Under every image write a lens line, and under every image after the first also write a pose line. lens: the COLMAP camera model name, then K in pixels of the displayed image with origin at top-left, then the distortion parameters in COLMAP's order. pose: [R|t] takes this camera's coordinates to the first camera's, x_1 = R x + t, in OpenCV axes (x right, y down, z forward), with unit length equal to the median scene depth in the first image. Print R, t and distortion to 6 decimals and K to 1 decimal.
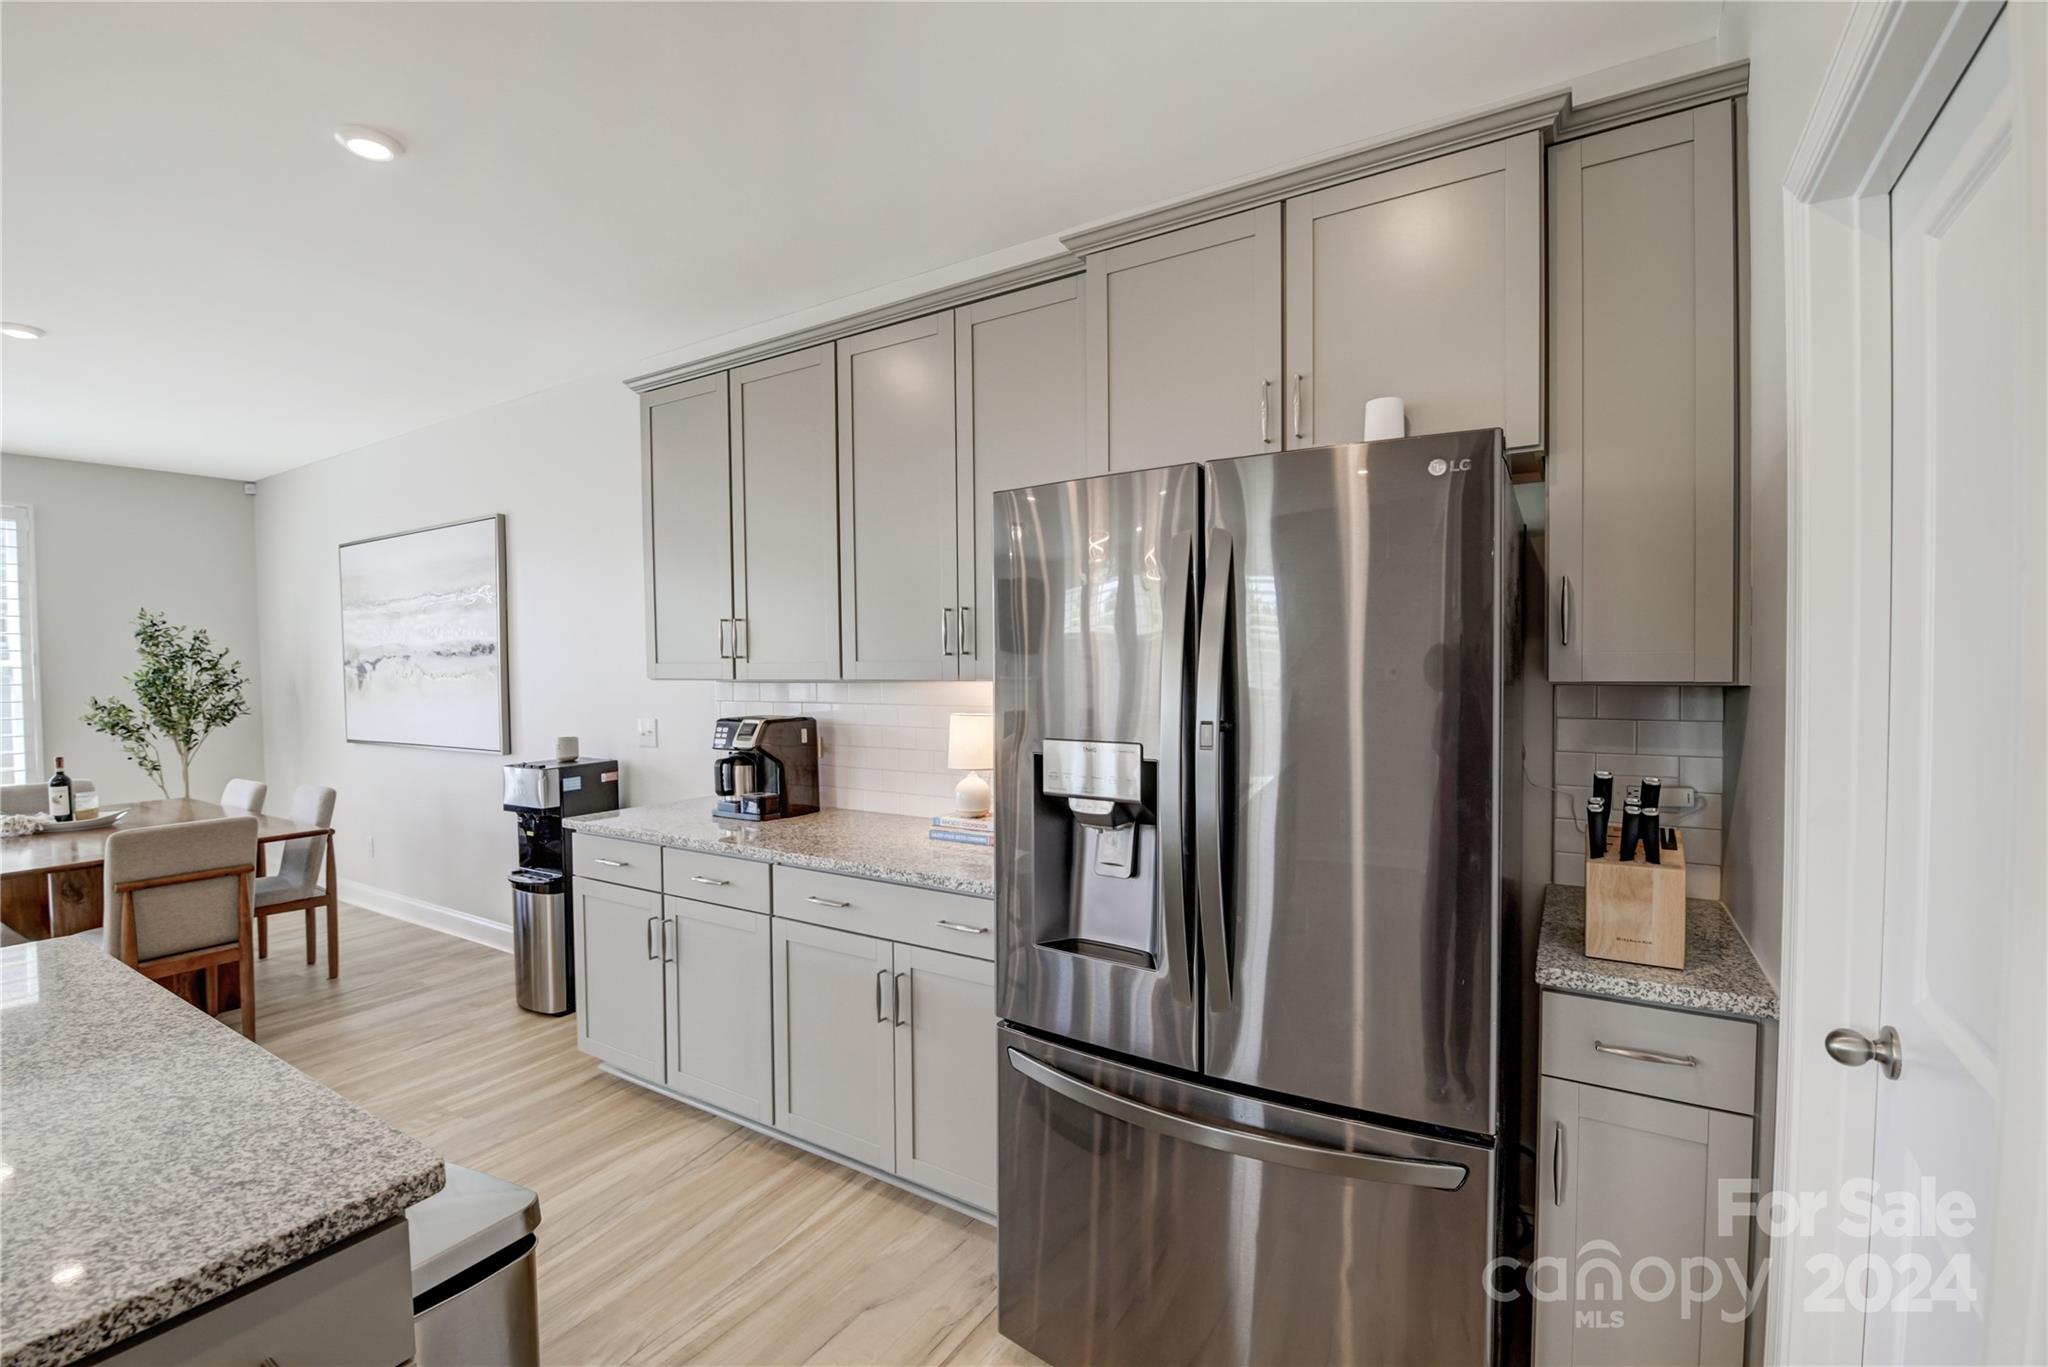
lens RADIAL K [[885.6, 0, 1010.6], [0, 885.6, 690.3], [0, 0, 1]] dist [-0.003839, -0.008163]
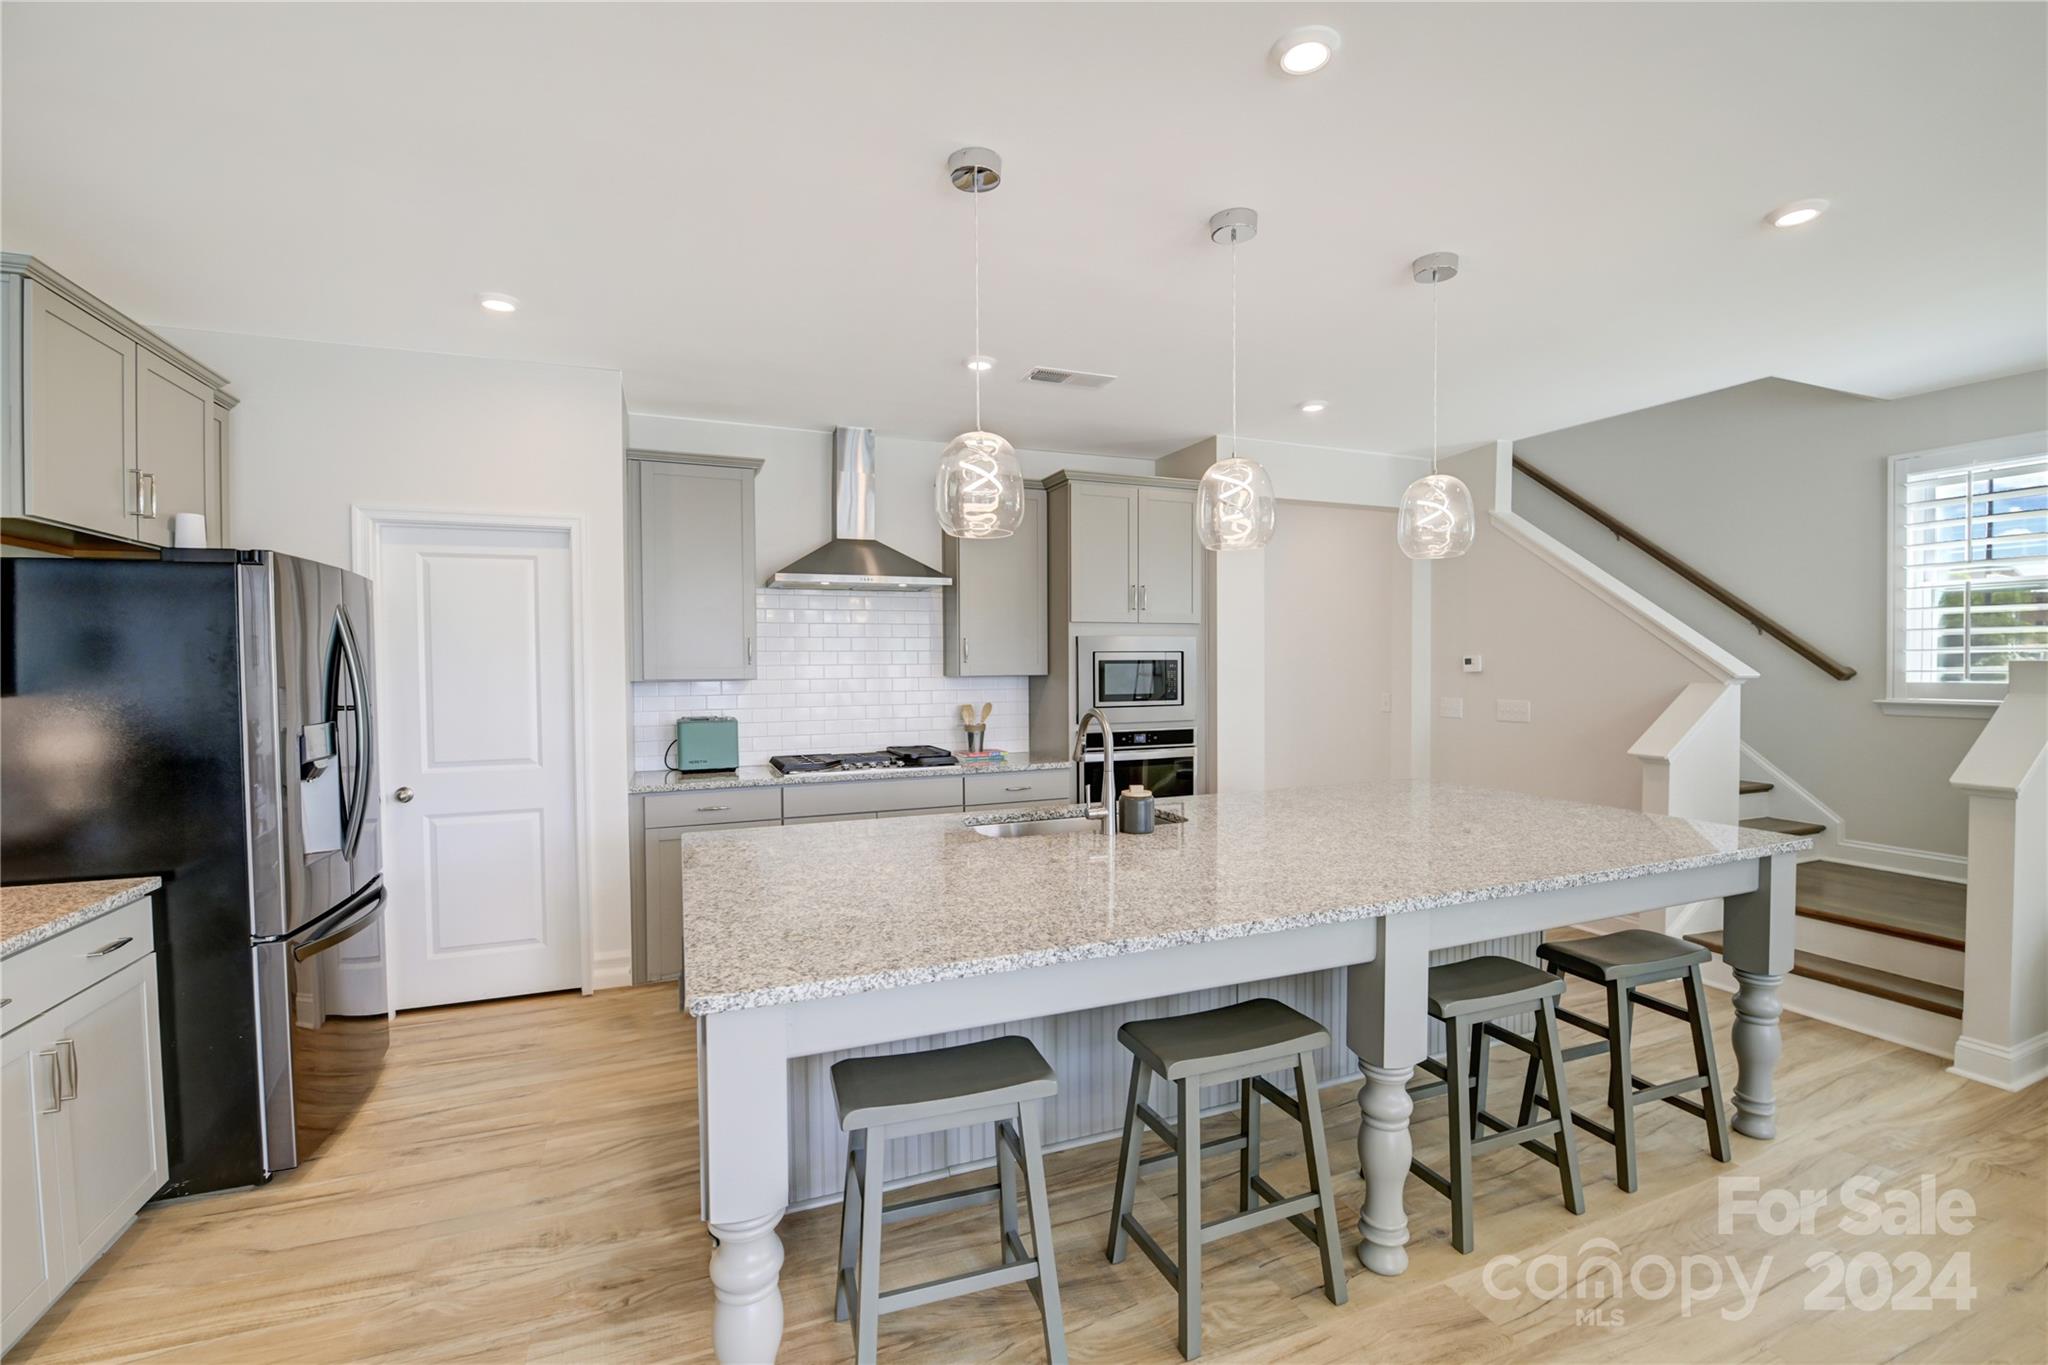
lens RADIAL K [[885.6, 0, 1032.4], [0, 885.6, 680.7], [0, 0, 1]] dist [-0.003839, -0.008163]
pose [[-0.810515, 0.004041, 0.585704, -0.837386], [0.031354, 0.998842, 0.036497, -0.016658], [-0.584878, 0.047946, -0.809703, 0.674547]]
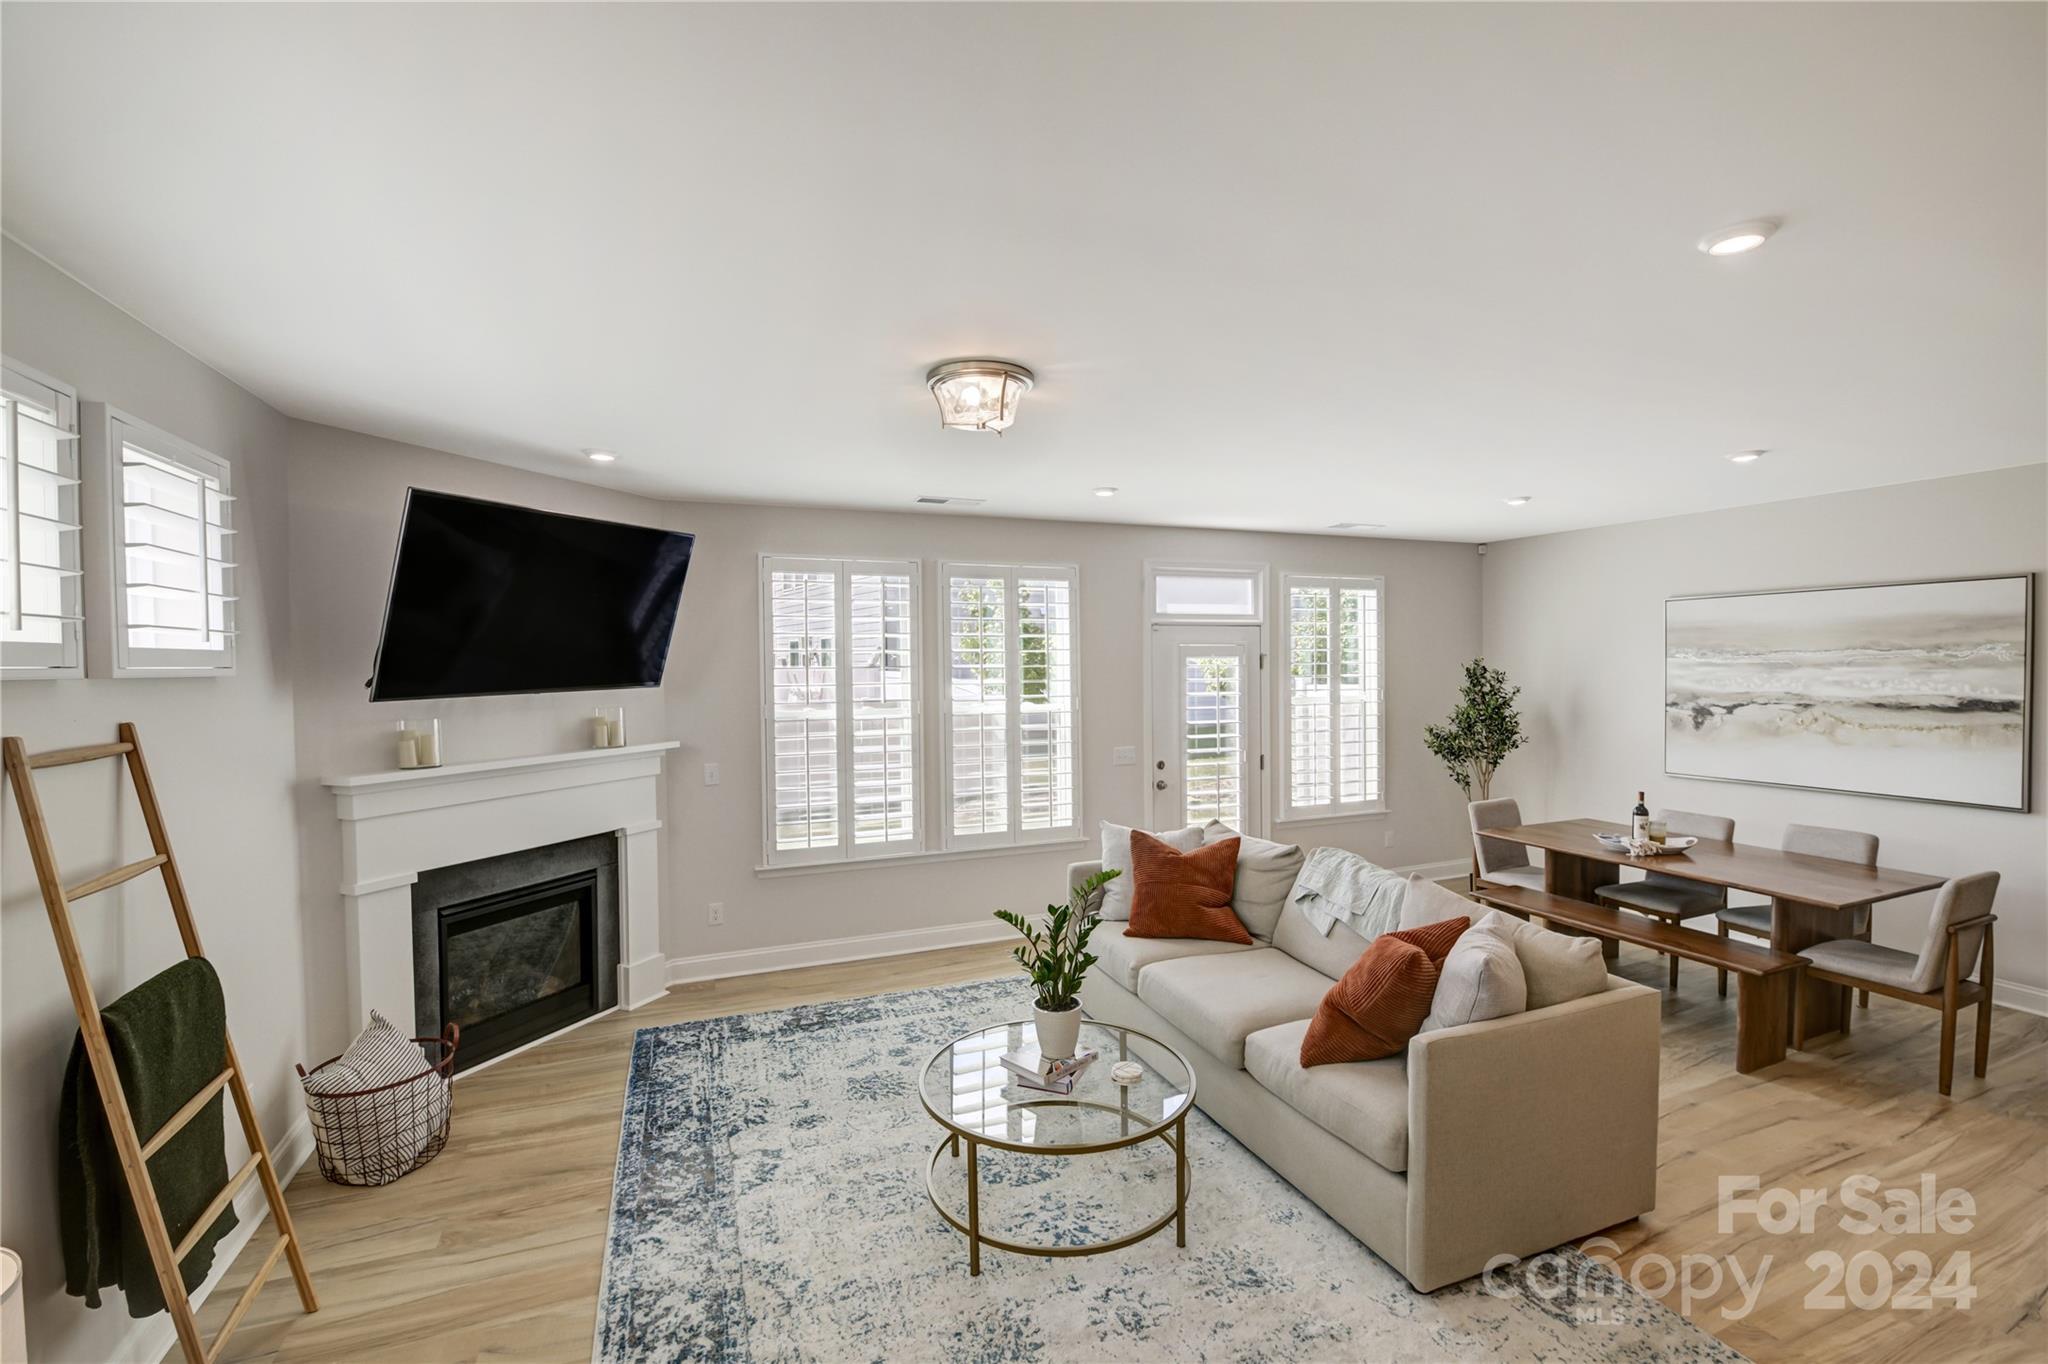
lens RADIAL K [[885.6, 0, 1029.4], [0, 885.6, 686.4], [0, 0, 1]] dist [-0.003839, -0.008163]
pose [[0.813302, 0.018071, -0.581561, -1.085726], [-0.015346, 0.999836, 0.009607, -0.074130], [0.581639, 0.001111, 0.813446, -0.542024]]
